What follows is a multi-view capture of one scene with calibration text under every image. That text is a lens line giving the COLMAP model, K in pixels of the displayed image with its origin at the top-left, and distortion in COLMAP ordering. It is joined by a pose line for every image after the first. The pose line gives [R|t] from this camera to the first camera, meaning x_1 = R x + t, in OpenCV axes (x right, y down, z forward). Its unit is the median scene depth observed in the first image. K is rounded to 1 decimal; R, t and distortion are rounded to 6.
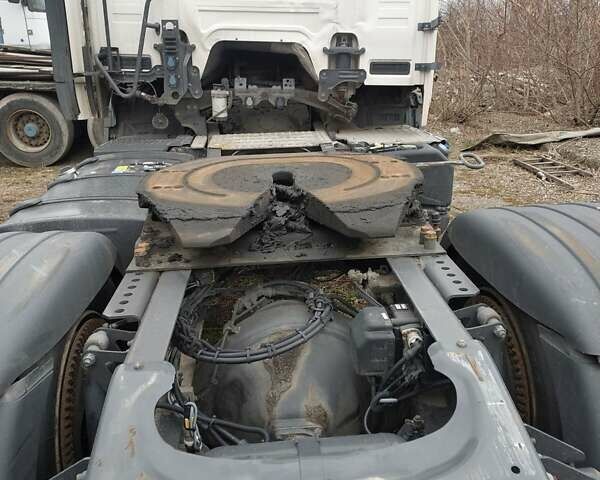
lens RADIAL K [[569.2, 0, 300.0], [0, 569.2, 240.0], [0, 0, 1]] dist [0.084752, -0.014288]
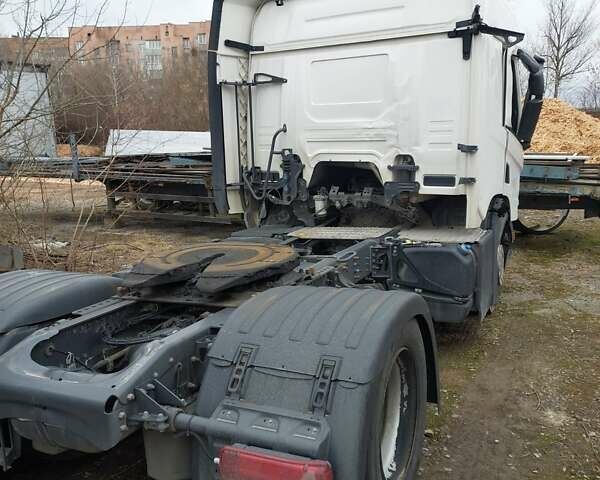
lens RADIAL K [[569.2, 0, 300.0], [0, 569.2, 240.0], [0, 0, 1]] dist [0.084752, -0.014288]
pose [[0.872636, 0.059630, -0.484717, 0.495670], [-0.127871, 0.985790, -0.108933, -0.002916], [0.471333, 0.157040, 0.867861, -0.185014]]
